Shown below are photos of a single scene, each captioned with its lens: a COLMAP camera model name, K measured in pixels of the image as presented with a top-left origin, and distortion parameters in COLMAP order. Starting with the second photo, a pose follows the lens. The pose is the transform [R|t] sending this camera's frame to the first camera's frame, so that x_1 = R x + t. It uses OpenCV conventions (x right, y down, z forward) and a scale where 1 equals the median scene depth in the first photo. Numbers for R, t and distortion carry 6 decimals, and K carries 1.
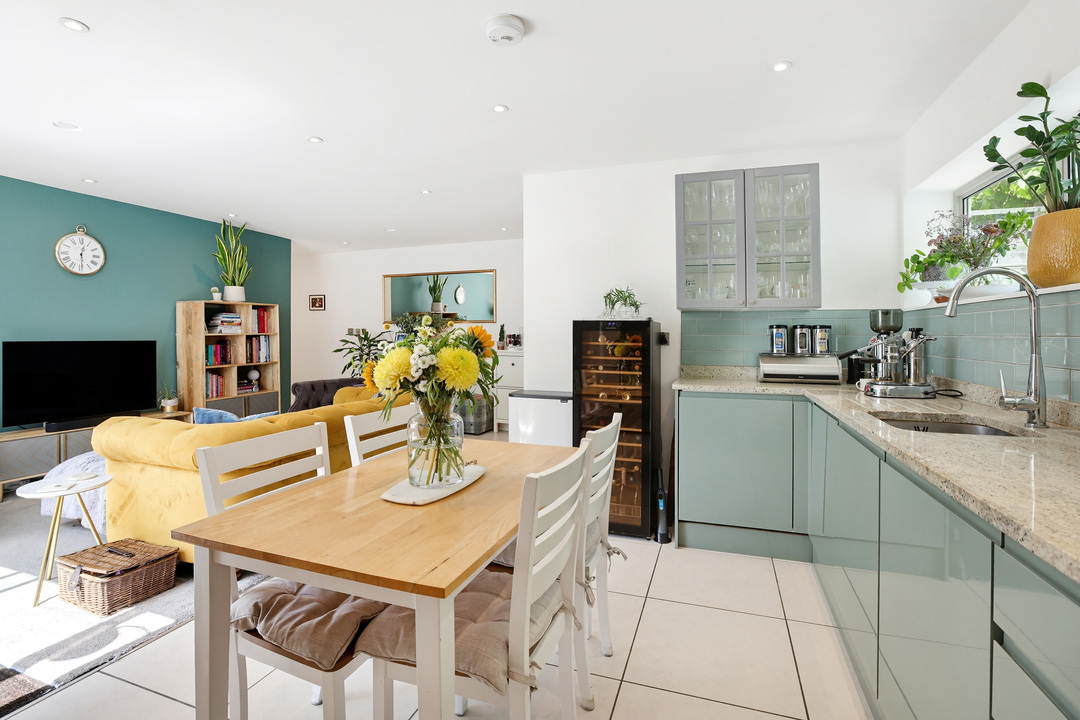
lens RADIAL K [[491.8, 0, 541.2], [0, 491.8, 344.4], [0, 0, 1]] dist [0.001186, 0.000464]
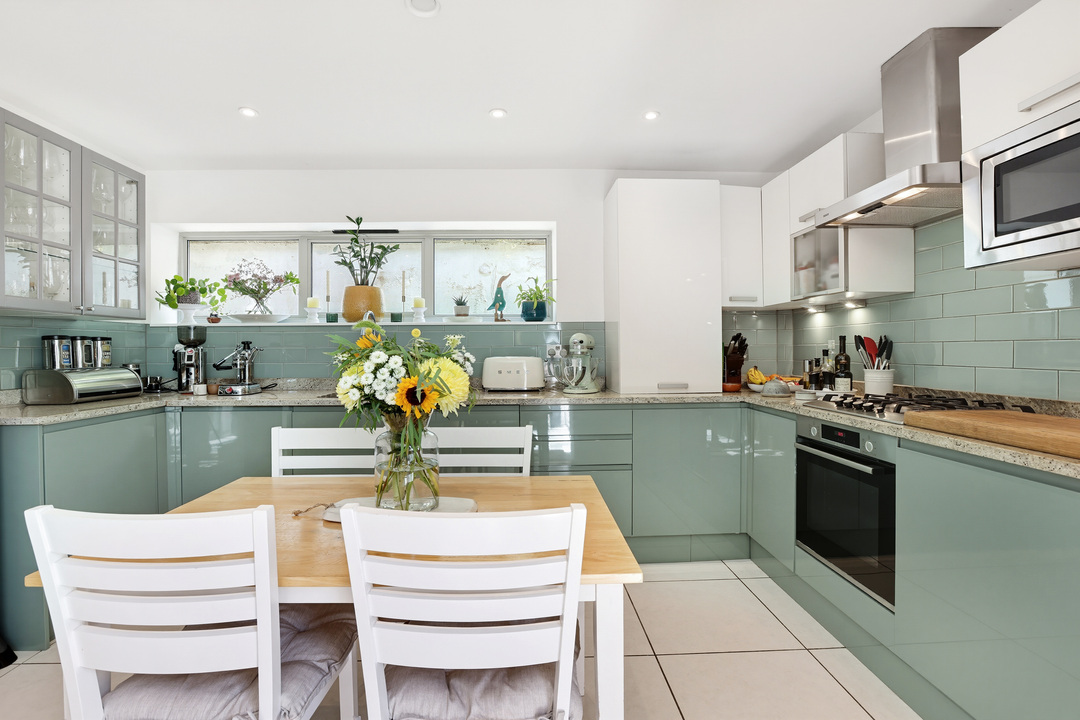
lens RADIAL K [[491.8, 0, 541.2], [0, 491.8, 344.4], [0, 0, 1]] dist [0.001186, 0.000464]
pose [[-0.375015, 0.005162, 0.927004, -0.453965], [0.021119, 0.999773, 0.002976, -0.007269], [-0.926778, 0.020694, -0.375039, 0.427682]]
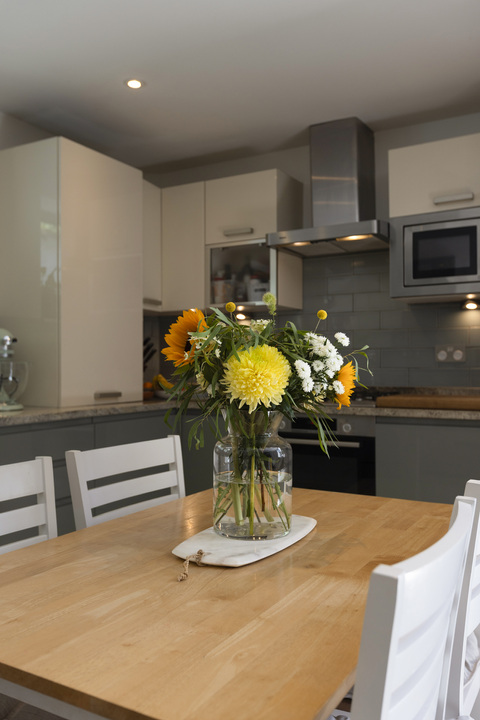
lens RADIAL K [[621.0, 0, 215.0], [0, 621.0, 357.4], [0, 0, 1]] dist [0.000780, -0.000418]
pose [[-0.979192, -0.003102, 0.202913, -0.162774], [-0.002364, 0.999990, 0.003878, 0.007533], [-0.202922, 0.003318, -0.979189, 0.710344]]
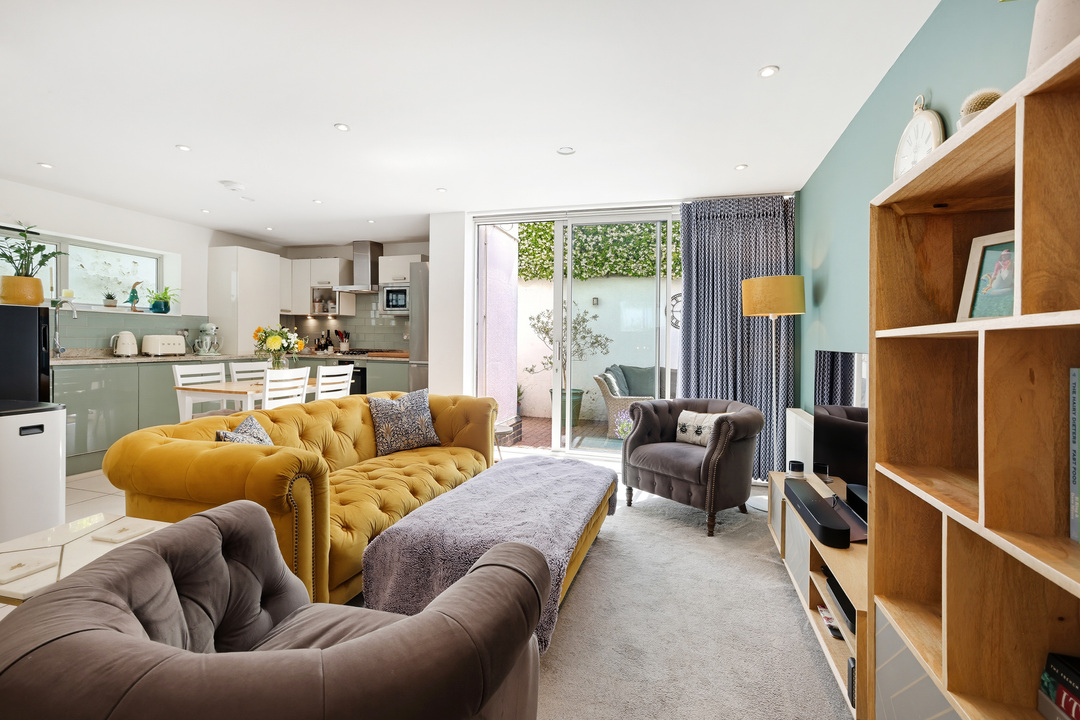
lens RADIAL K [[486.8, 0, 513.4], [0, 486.8, 344.8], [0, 0, 1]] dist [-0.000424, 0.000145]
pose [[-0.999610, -0.024058, -0.014171, -0.598182], [-0.024444, 0.999317, 0.027718, -0.018855], [0.013494, 0.028054, -0.999515, 1.424933]]
